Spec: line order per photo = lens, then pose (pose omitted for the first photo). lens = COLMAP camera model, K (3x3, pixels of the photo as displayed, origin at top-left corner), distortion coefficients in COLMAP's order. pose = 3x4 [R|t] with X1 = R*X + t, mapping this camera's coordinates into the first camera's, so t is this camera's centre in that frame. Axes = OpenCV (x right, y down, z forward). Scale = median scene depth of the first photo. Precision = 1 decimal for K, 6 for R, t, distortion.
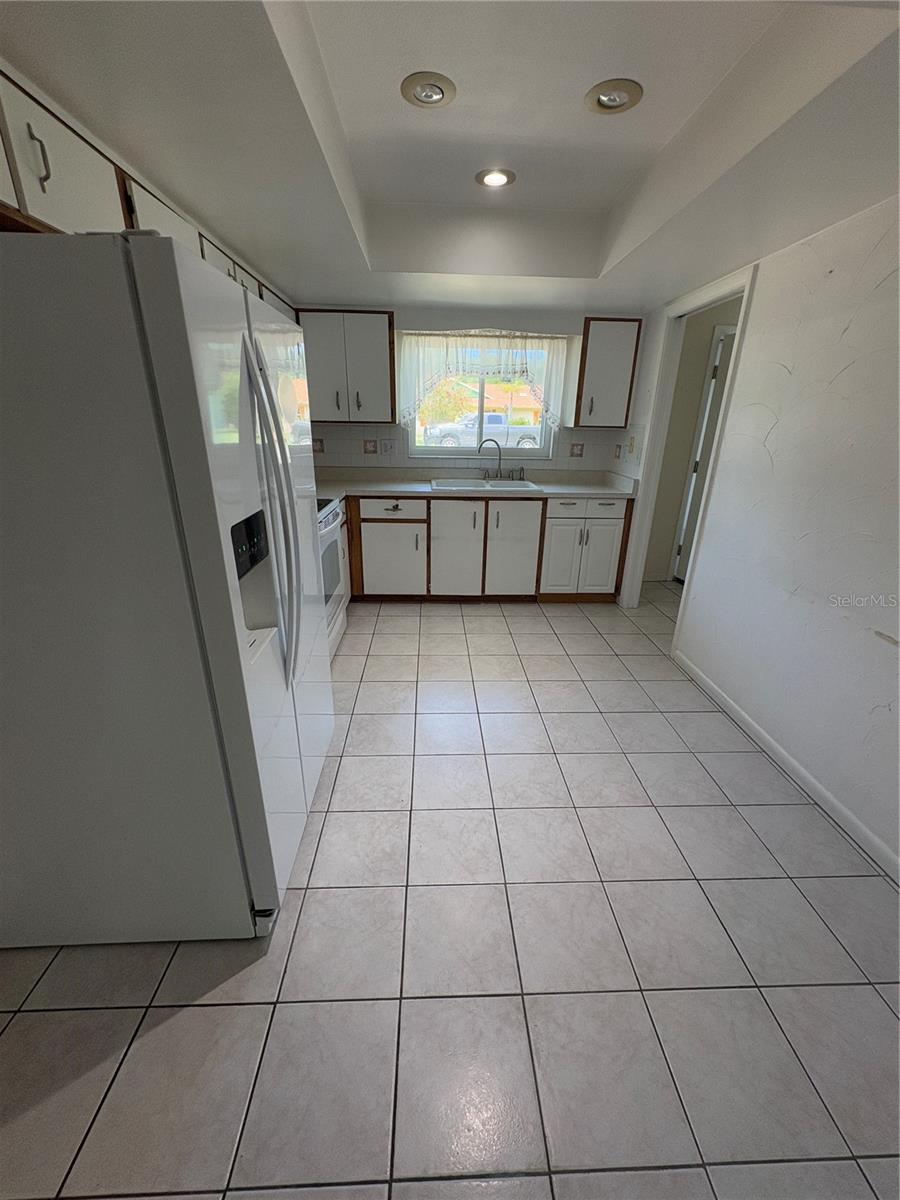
lens RADIAL K [[478.7, 0, 445.4], [0, 478.7, 597.2], [0, 0, 1]] dist [-0.000319, 0.000297]
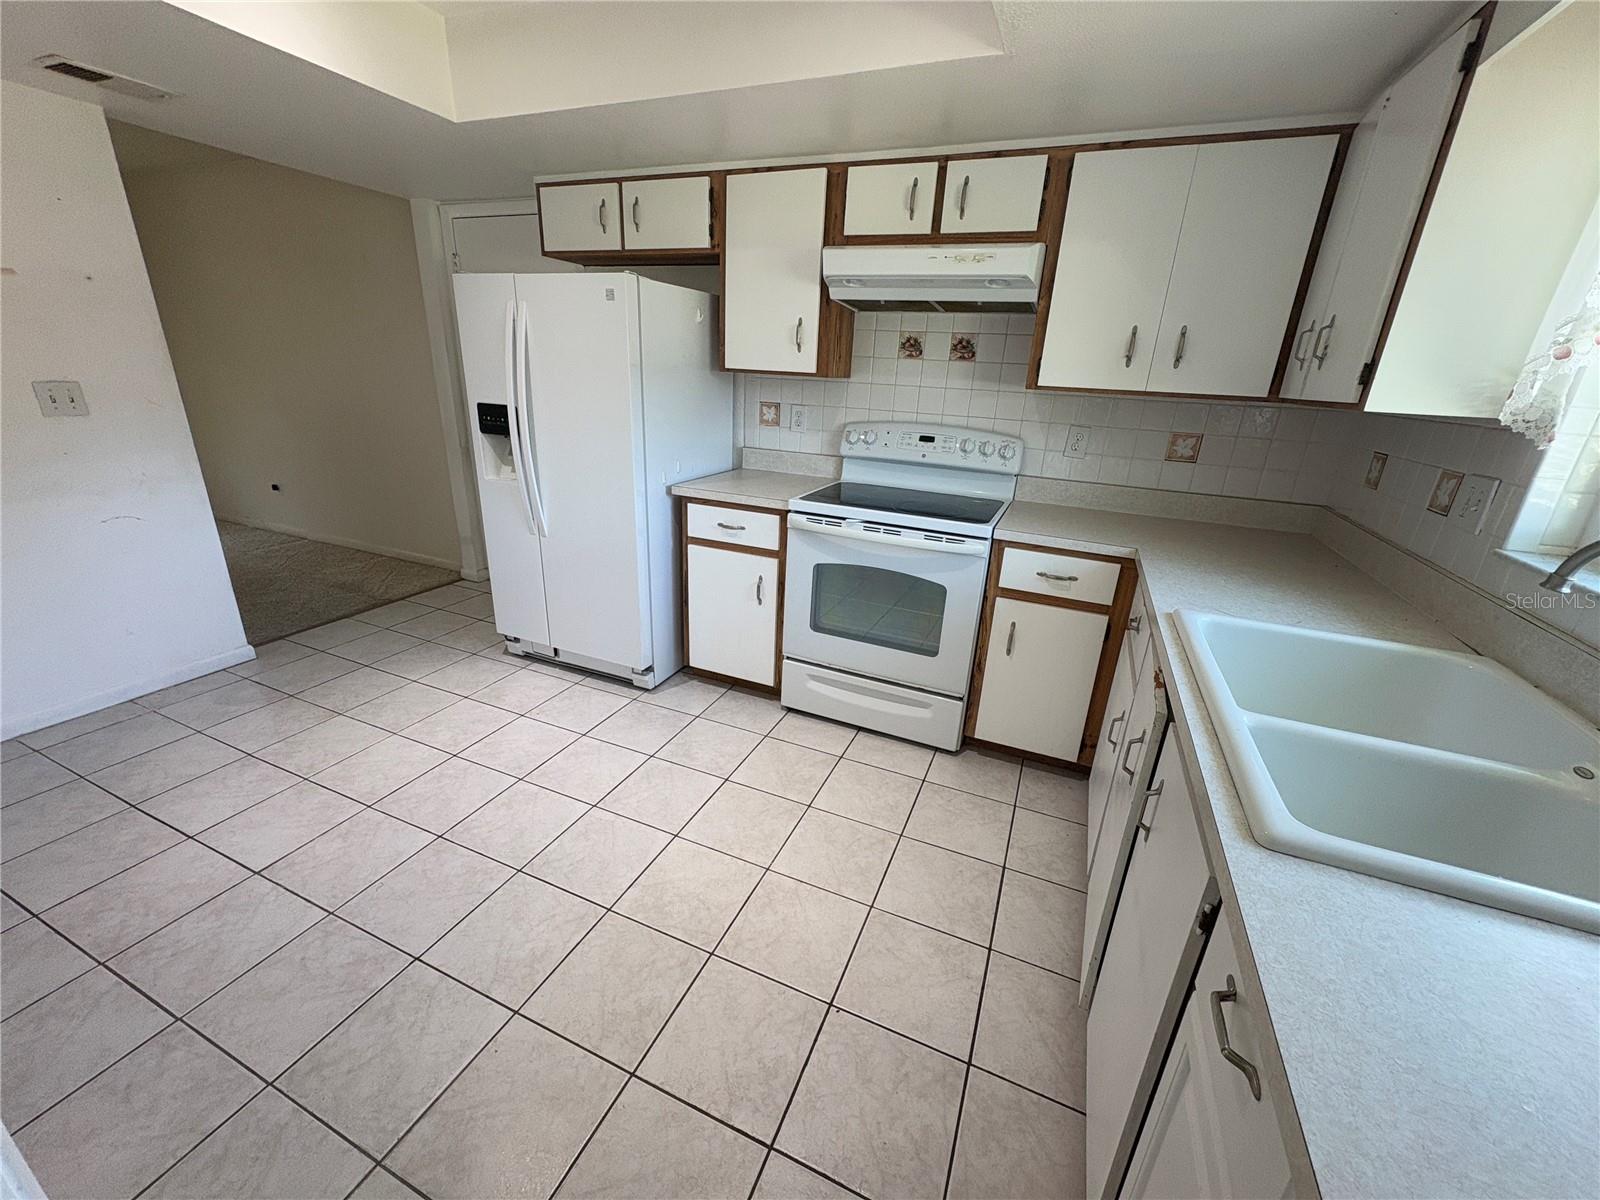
lens RADIAL K [[638.3, 0, 794.0], [0, 638.3, 600.8], [0, 0, 1]] dist [-0.000319, 0.000297]
pose [[-0.428667, 0.289241, -0.855911, 0.714374], [-0.365556, 0.810826, 0.457087, -0.552054], [0.826204, 0.508822, -0.241840, 1.524529]]
